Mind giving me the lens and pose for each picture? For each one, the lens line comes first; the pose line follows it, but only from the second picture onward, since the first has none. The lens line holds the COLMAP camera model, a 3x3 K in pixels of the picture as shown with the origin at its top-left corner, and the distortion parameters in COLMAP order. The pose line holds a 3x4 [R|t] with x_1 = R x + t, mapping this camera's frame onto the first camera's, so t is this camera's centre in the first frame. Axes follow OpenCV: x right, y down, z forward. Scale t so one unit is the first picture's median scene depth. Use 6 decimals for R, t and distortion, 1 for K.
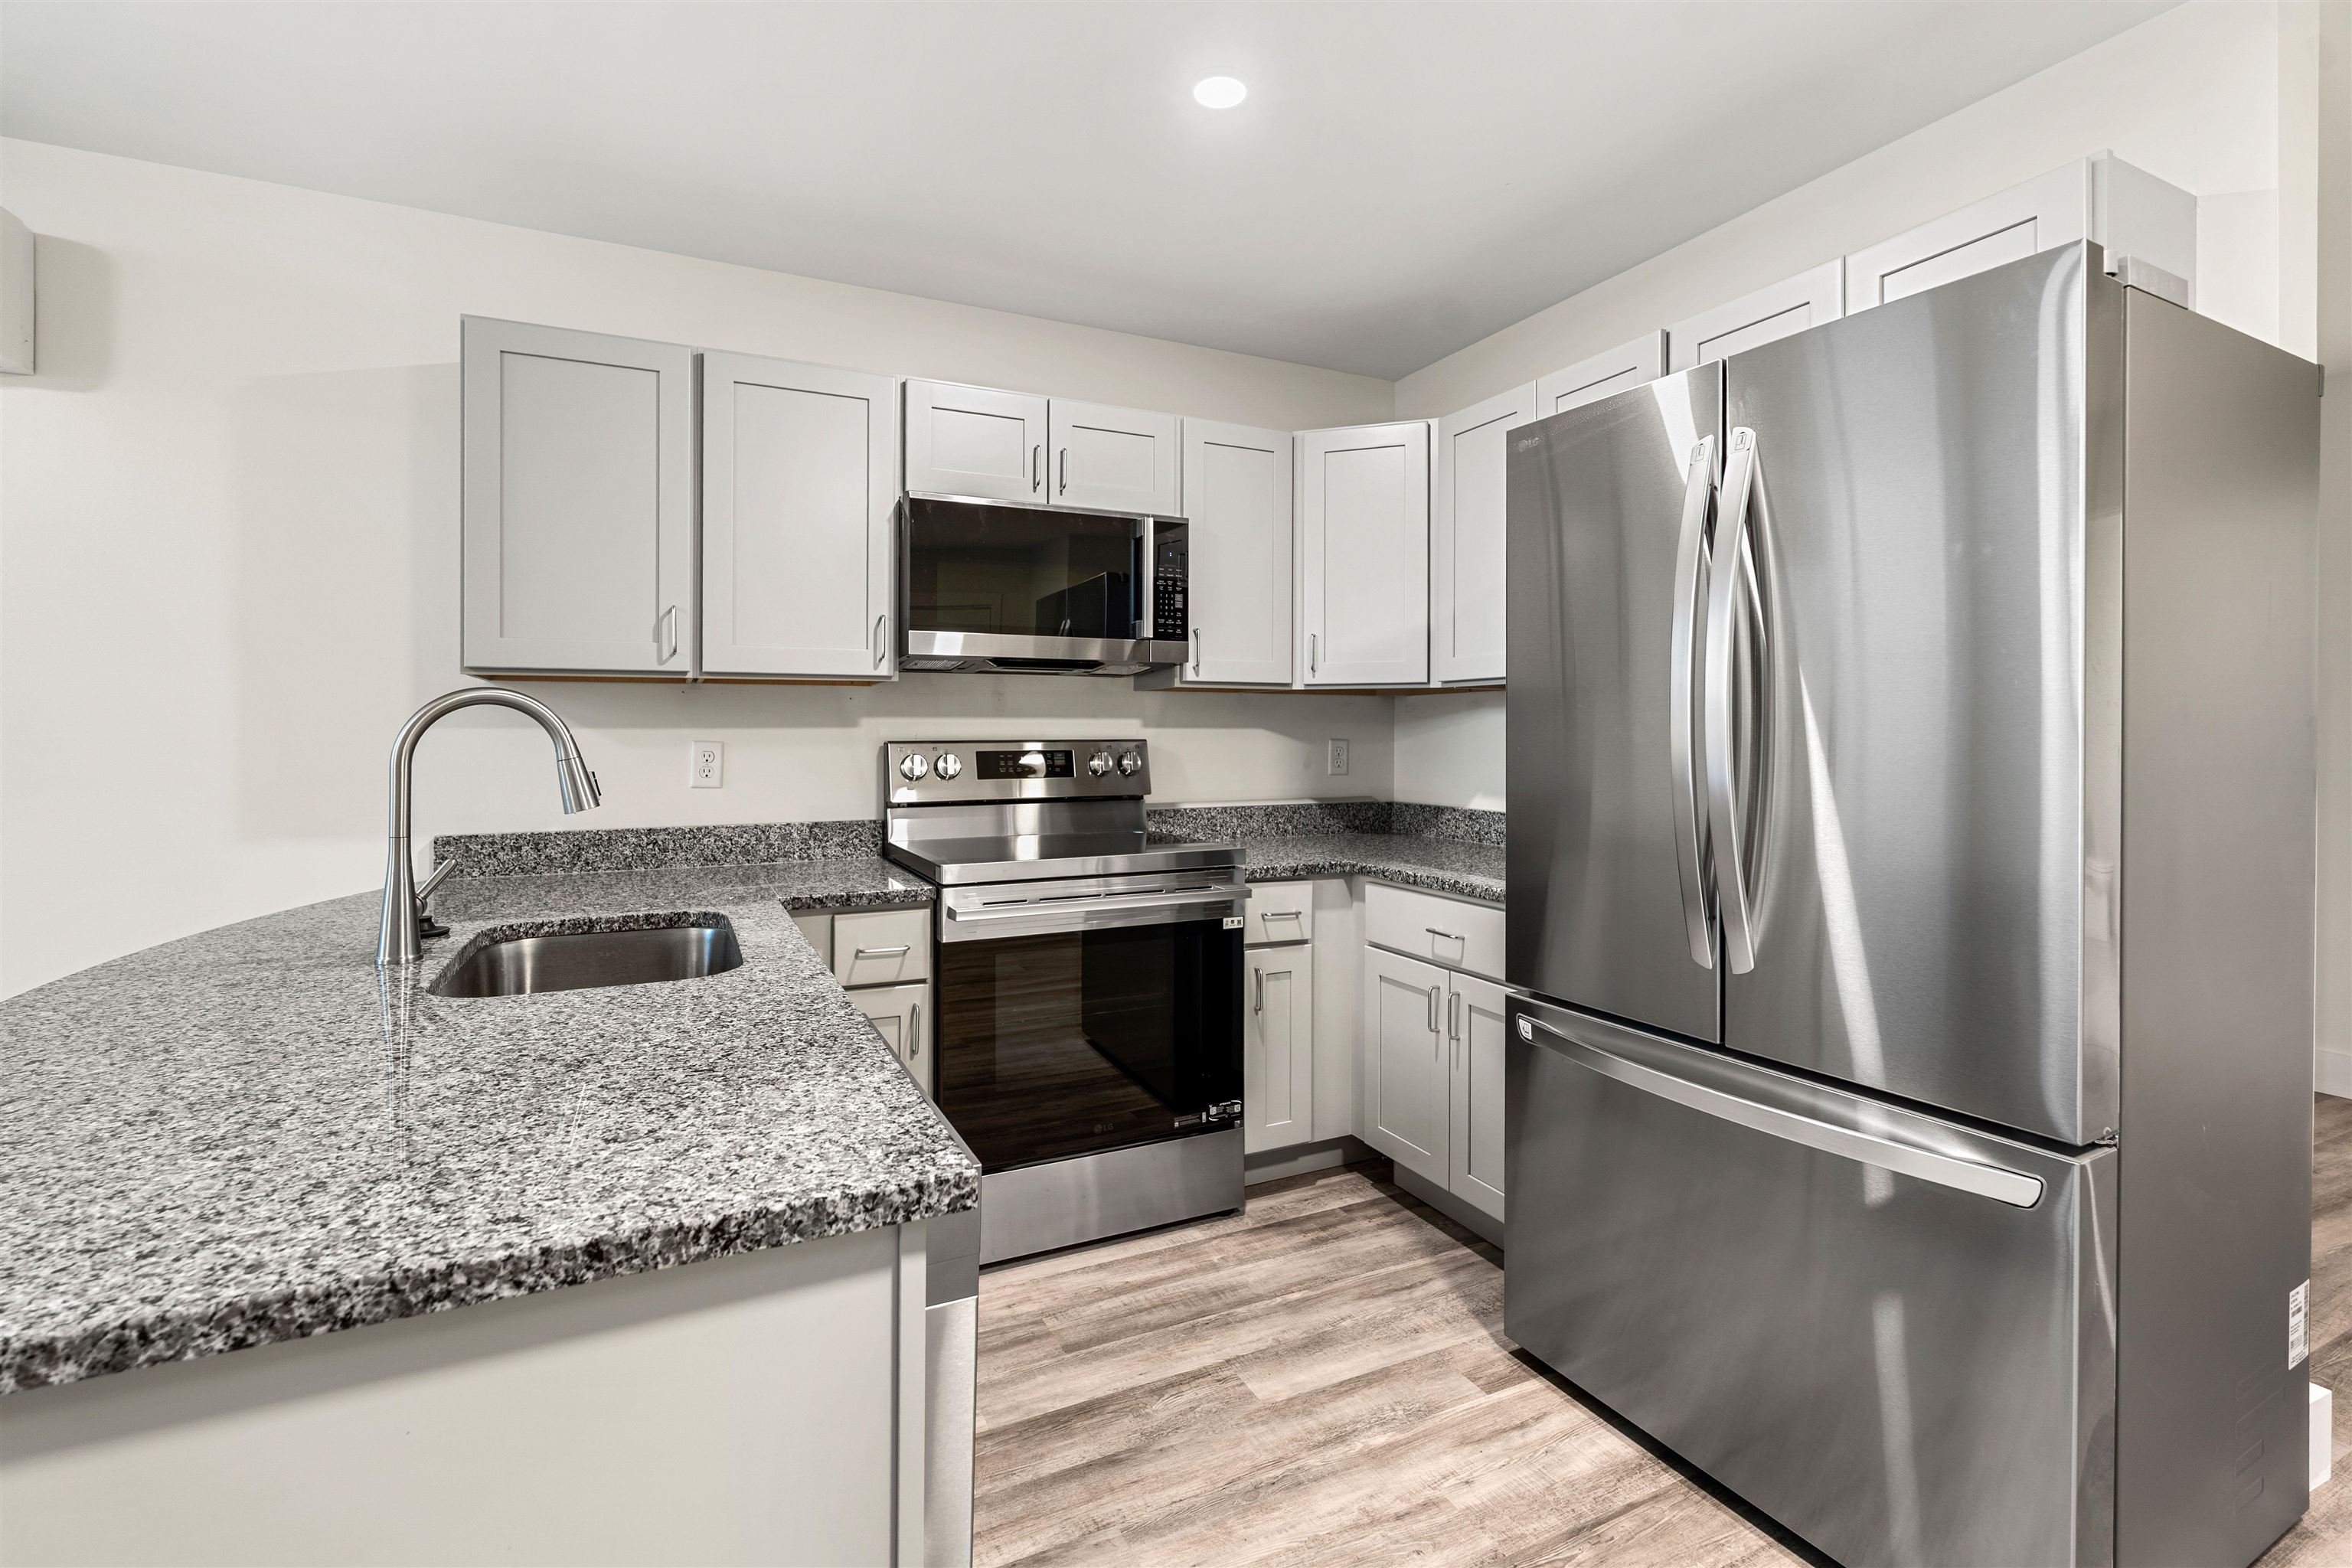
lens RADIAL K [[1054.0, 0, 1172.1], [0, 1054.0, 743.7], [0, 0, 1]] dist [-0.000163, -0.000421]
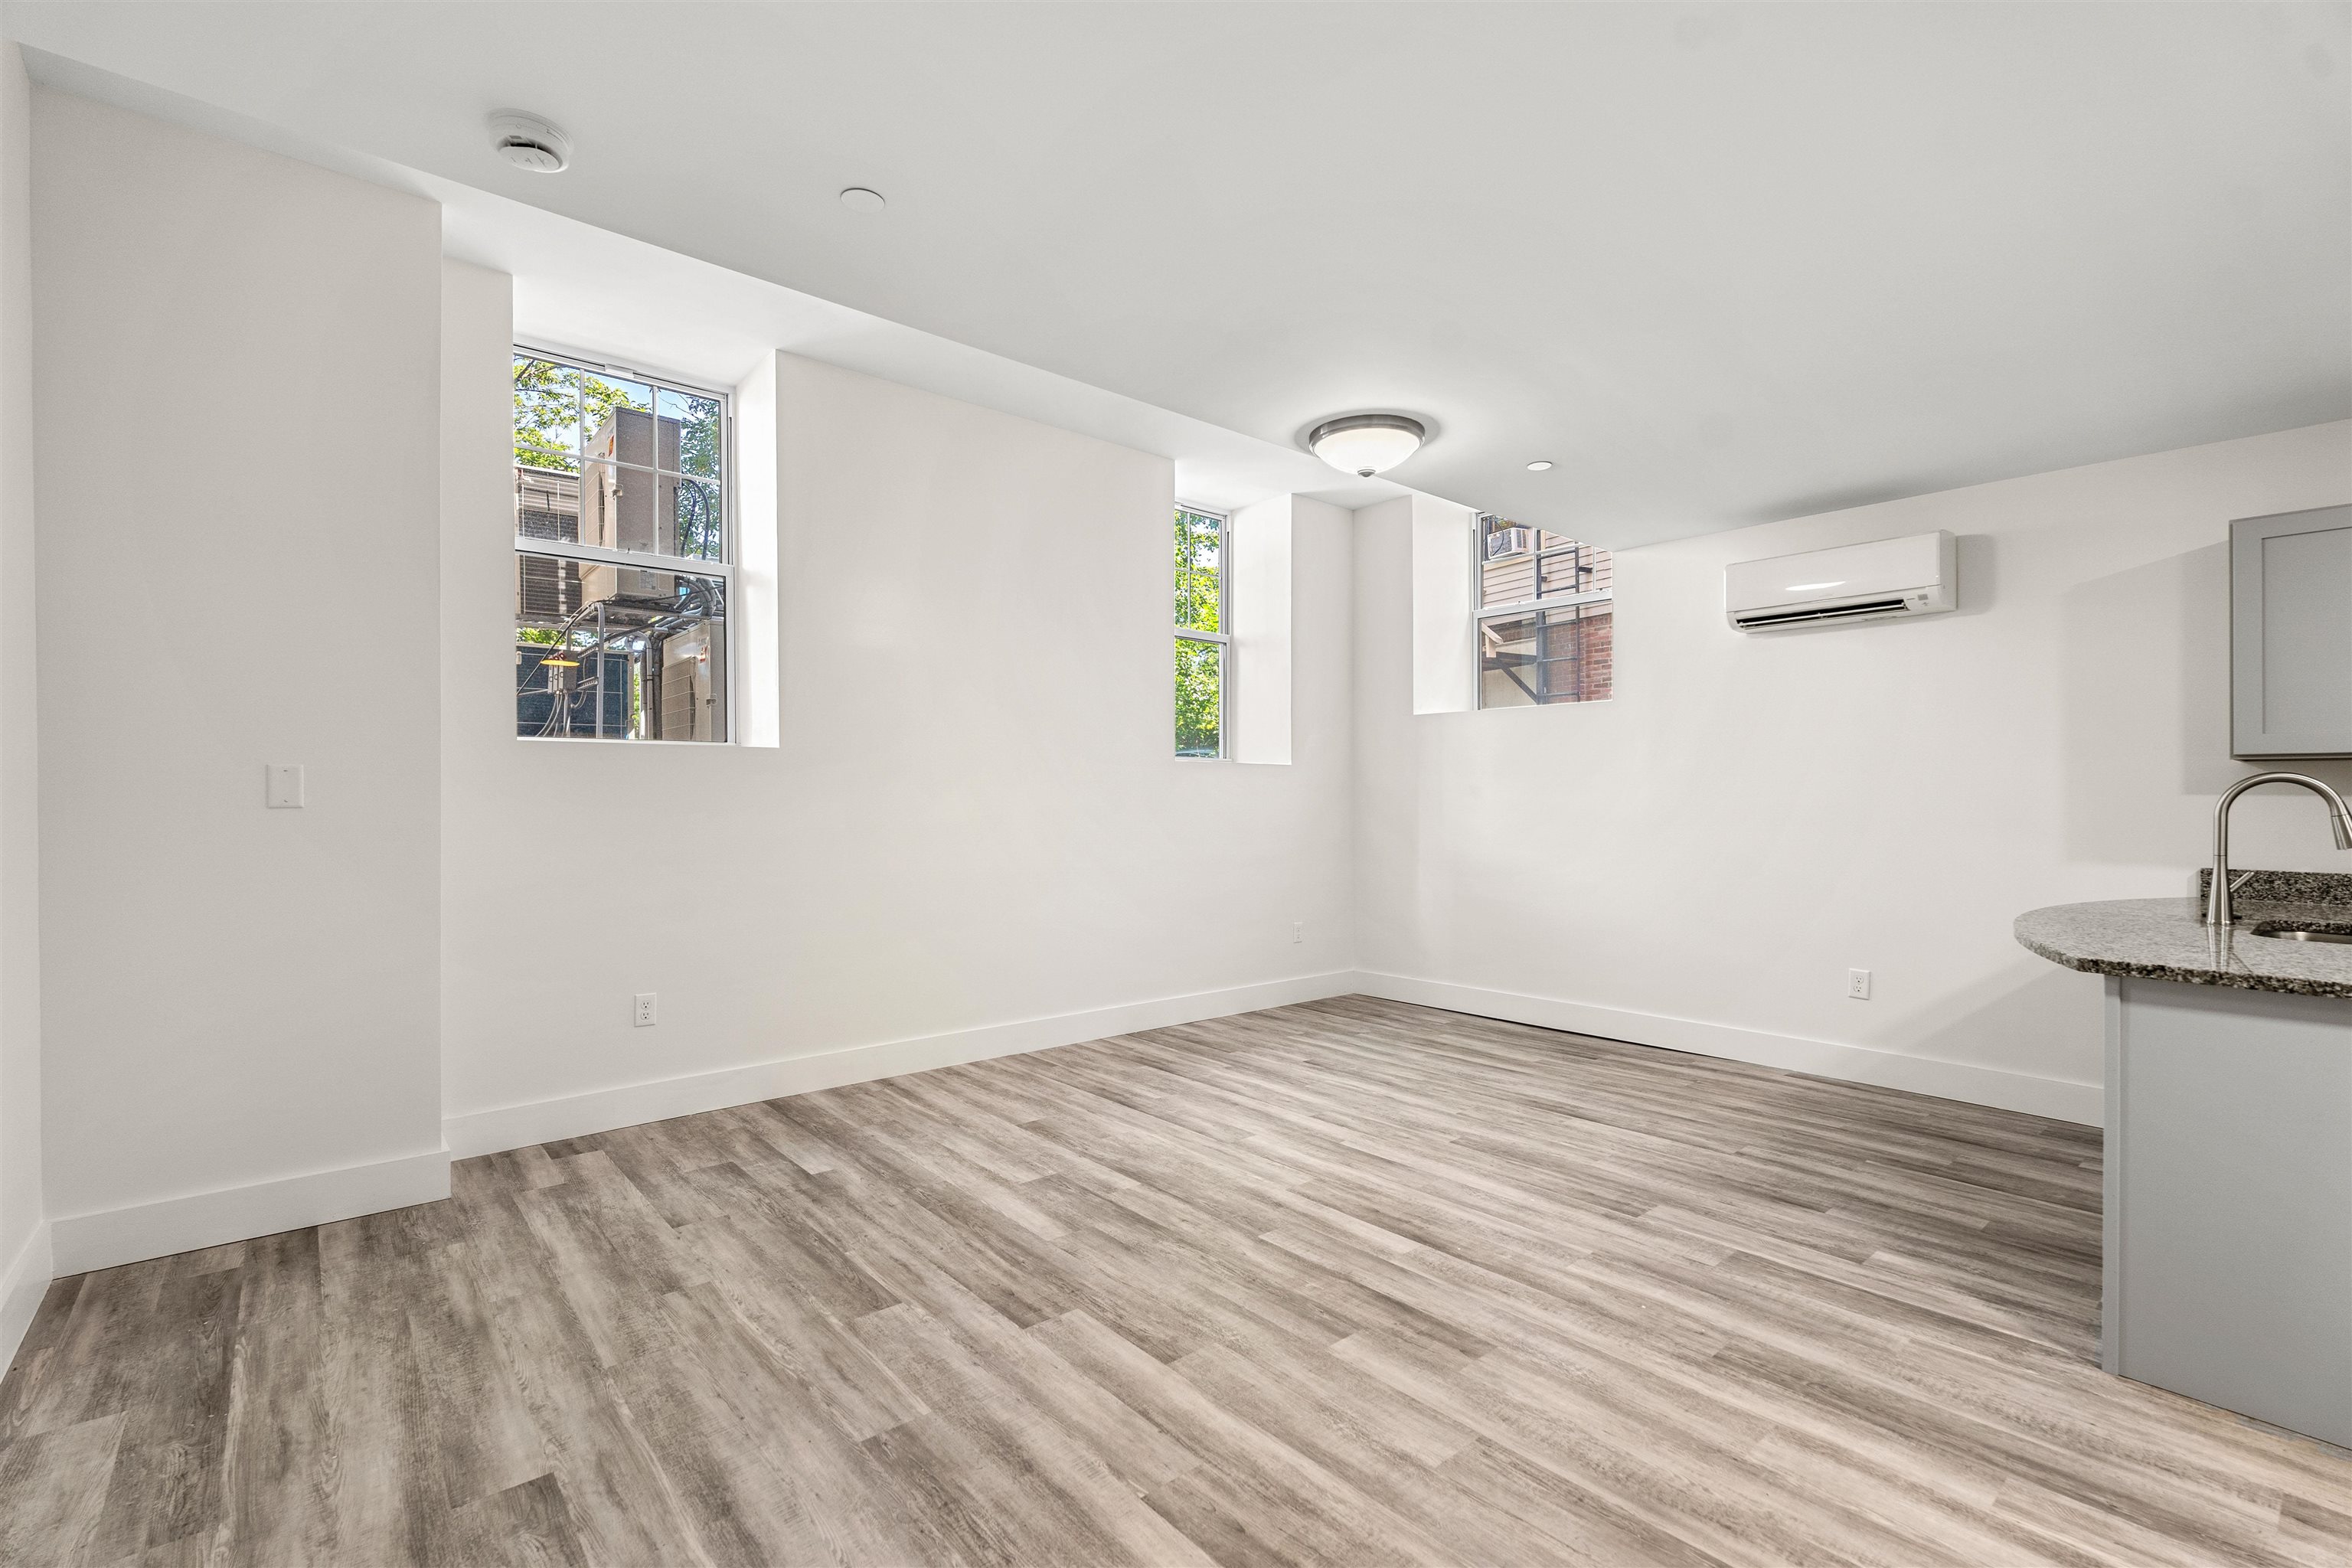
lens RADIAL K [[1048.7, 0, 1187.6], [0, 1048.7, 775.8], [0, 0, 1]] dist [0.004707, 0.000127]
pose [[0.266816, -0.015106, -0.963629, 0.337341], [-0.014651, 0.999698, -0.019728, 0.008689], [0.963636, 0.019382, 0.266514, -0.745893]]
